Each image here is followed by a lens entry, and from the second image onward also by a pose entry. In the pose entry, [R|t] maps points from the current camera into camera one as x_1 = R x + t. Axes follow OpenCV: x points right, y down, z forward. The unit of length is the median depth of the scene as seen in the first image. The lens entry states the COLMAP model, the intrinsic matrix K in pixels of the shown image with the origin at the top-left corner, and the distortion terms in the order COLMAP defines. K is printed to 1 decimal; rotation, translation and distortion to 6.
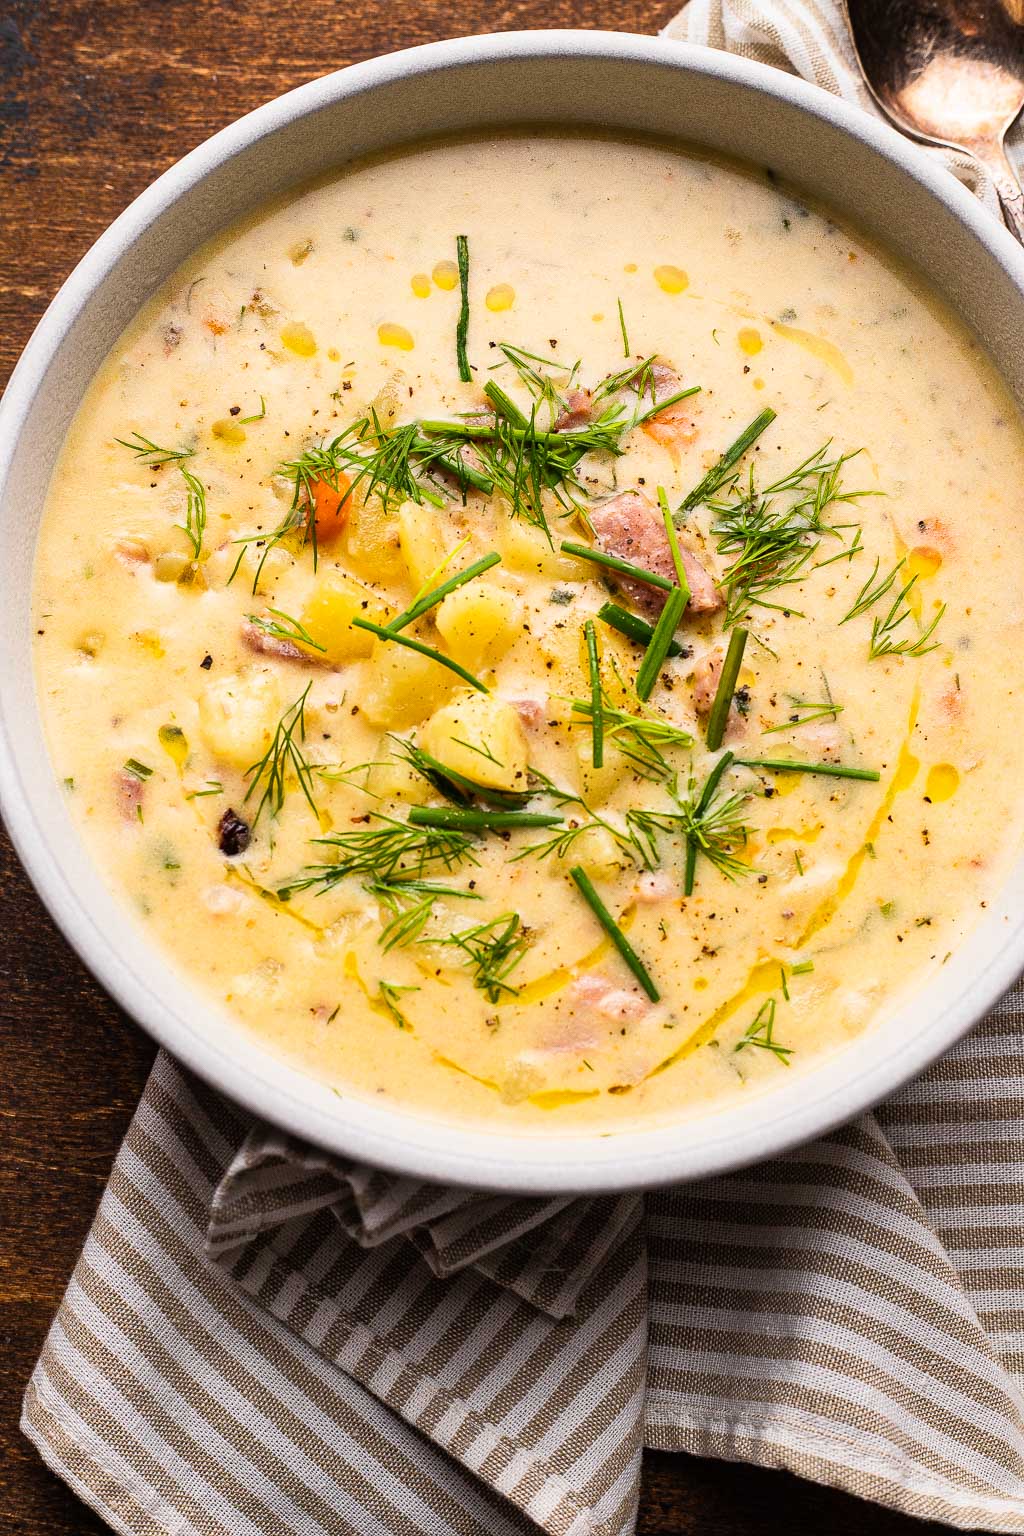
lens RADIAL K [[2794.2, 0, 512.0], [0, 2794.2, 768.0], [0, 0, 1]] dist [-0.182006, -0.324836]
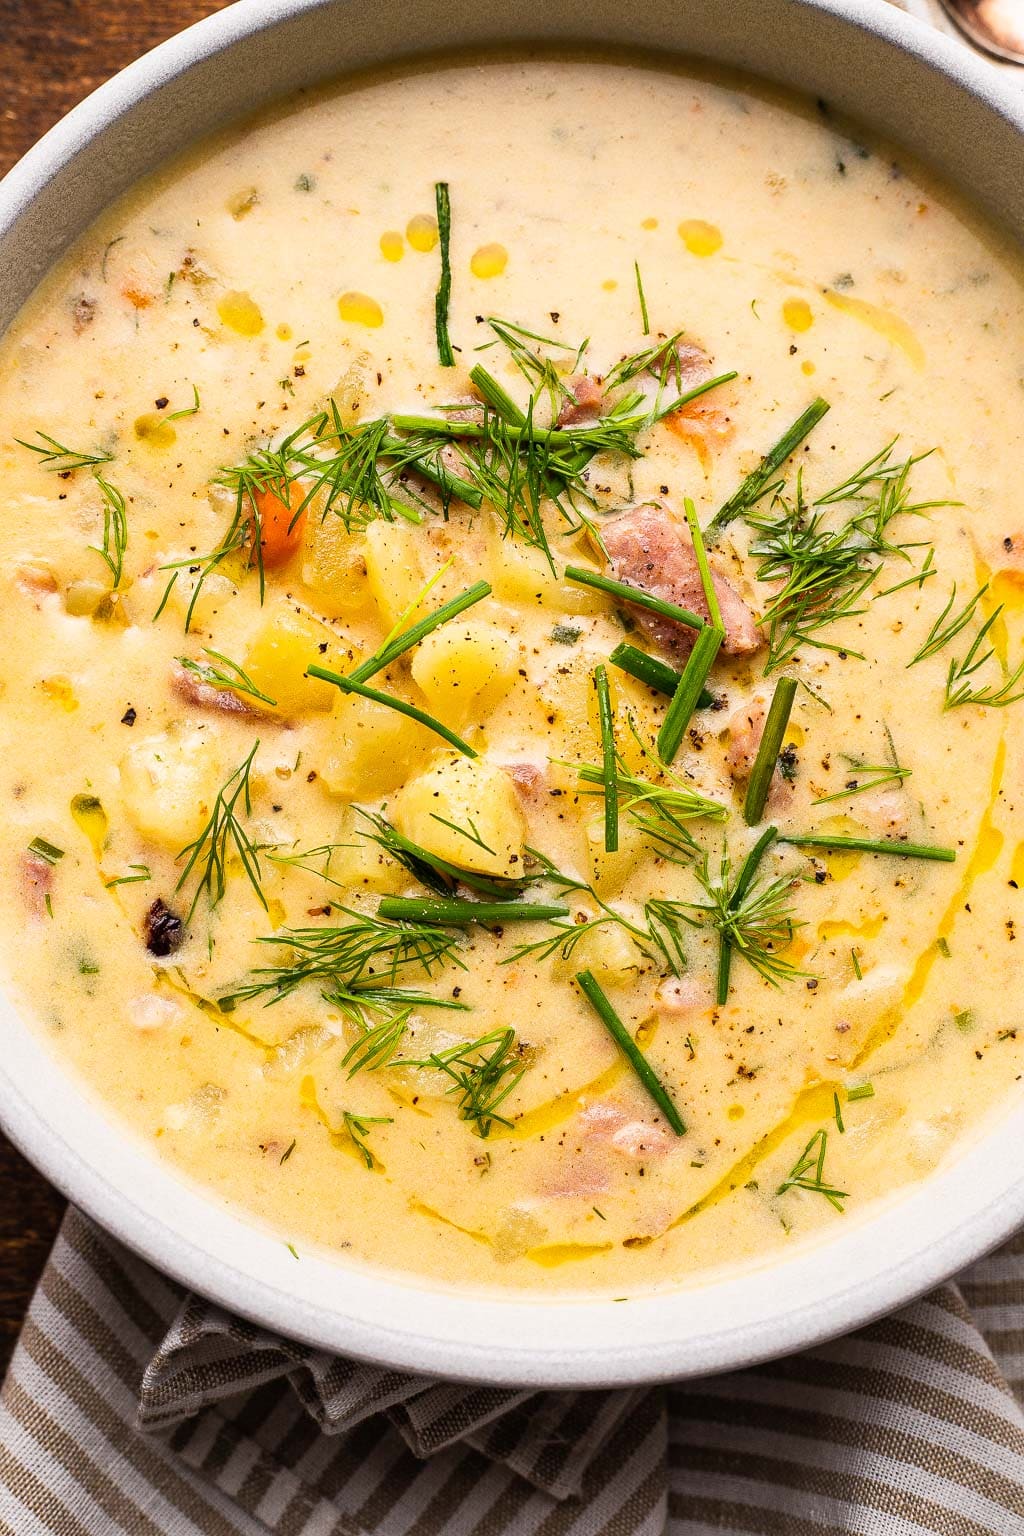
lens RADIAL K [[2794.2, 0, 512.0], [0, 2794.2, 768.0], [0, 0, 1]] dist [-0.182006, -0.324836]
pose [[0.999973, -0.001460, 0.007263, -0.003888], [0.001027, 0.998242, 0.059264, -0.071215], [-0.007337, -0.059255, 0.998216, 0.188601]]
